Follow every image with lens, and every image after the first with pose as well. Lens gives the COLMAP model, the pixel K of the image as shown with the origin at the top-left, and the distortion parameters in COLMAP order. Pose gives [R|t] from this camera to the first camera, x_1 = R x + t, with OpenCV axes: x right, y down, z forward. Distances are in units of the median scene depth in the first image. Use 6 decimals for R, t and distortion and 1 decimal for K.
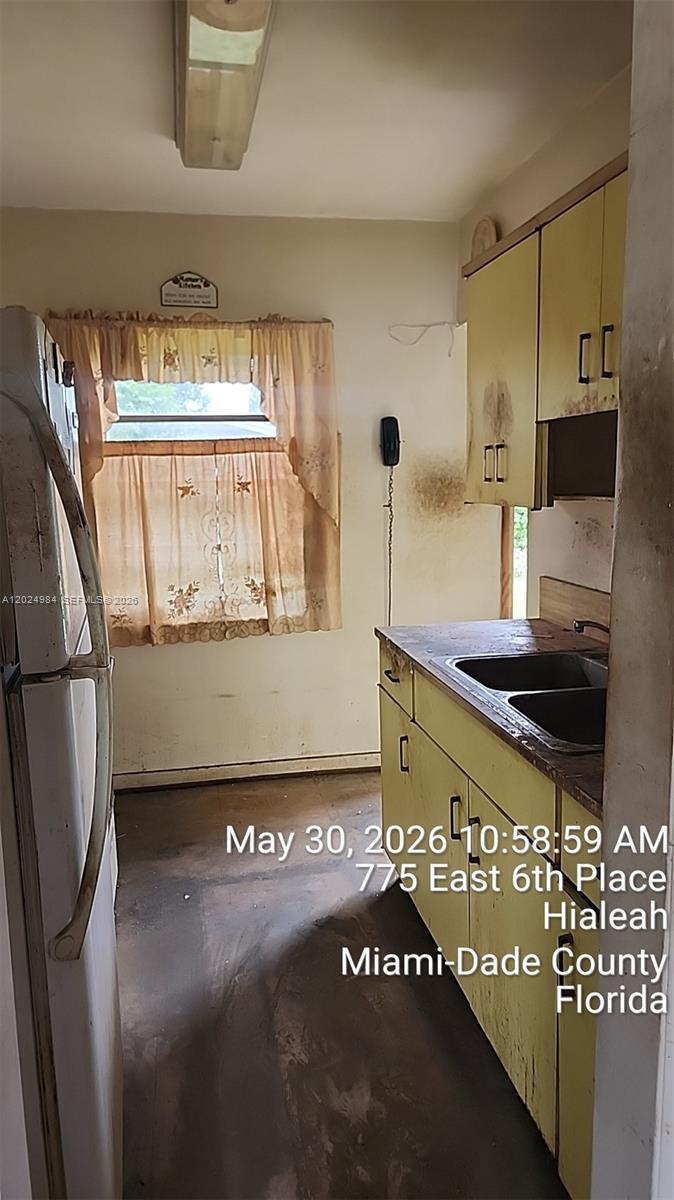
lens RADIAL K [[789.0, 0, 309.6], [0, 789.0, 603.4], [0, 0, 1]] dist [0.041511, -0.047784]
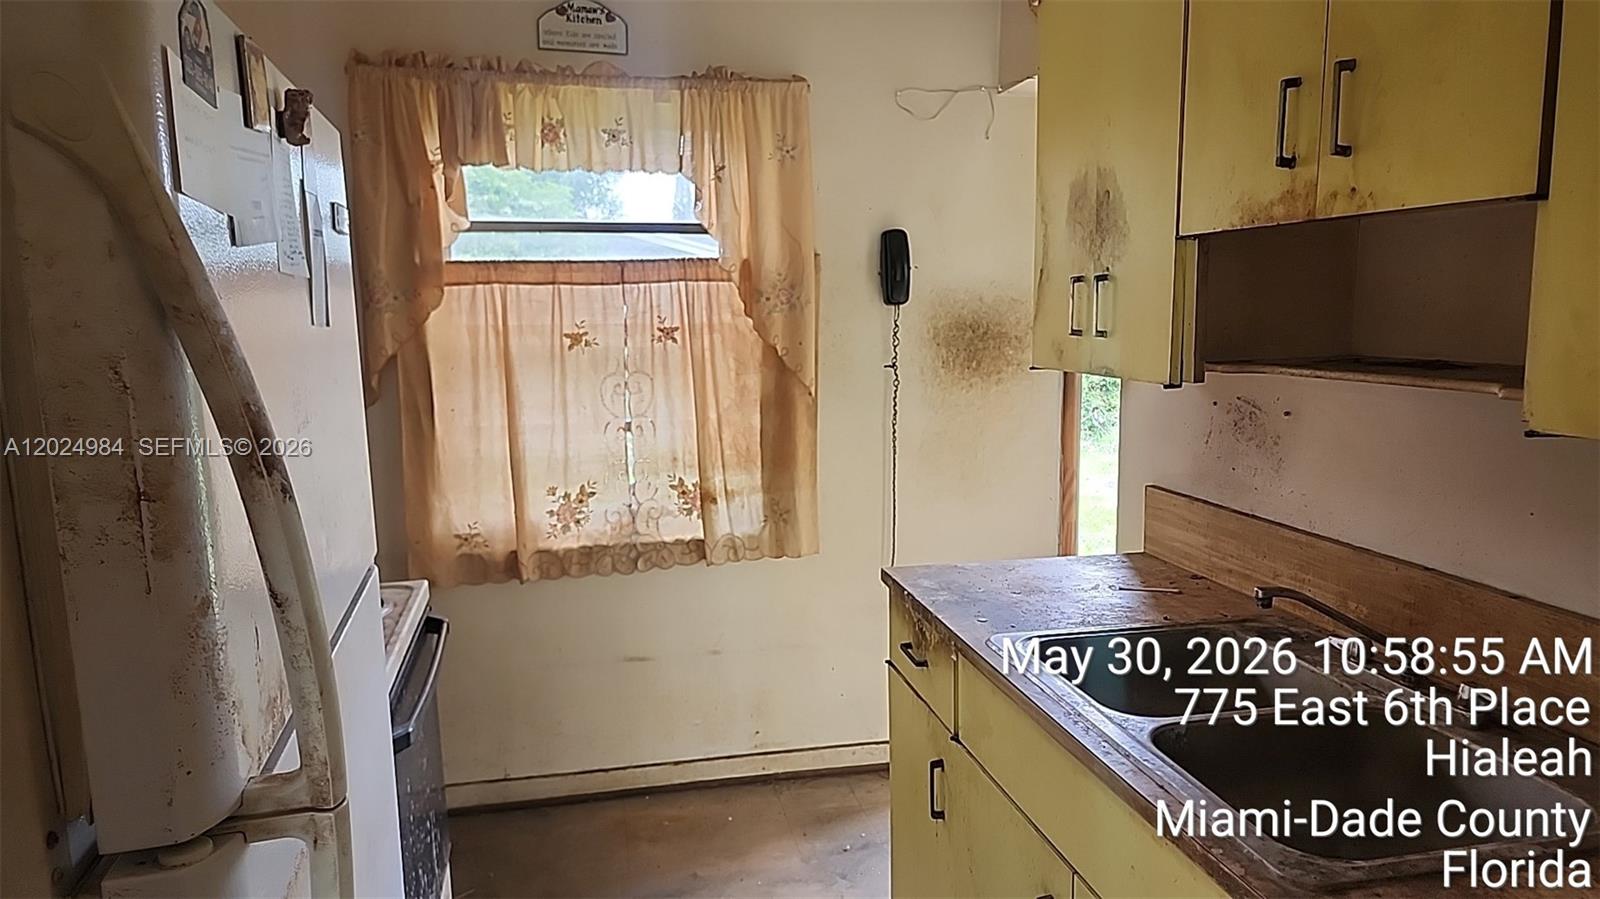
lens RADIAL K [[1019.9, 0, 802.4], [0, 1019.9, 445.0], [0, 0, 1]] dist [0.033810, -0.003057]
pose [[0.998664, 0.003205, 0.051579, -0.016878], [-0.001775, 0.999613, -0.027751, -0.036191], [-0.051648, 0.027622, 0.998283, 0.174395]]
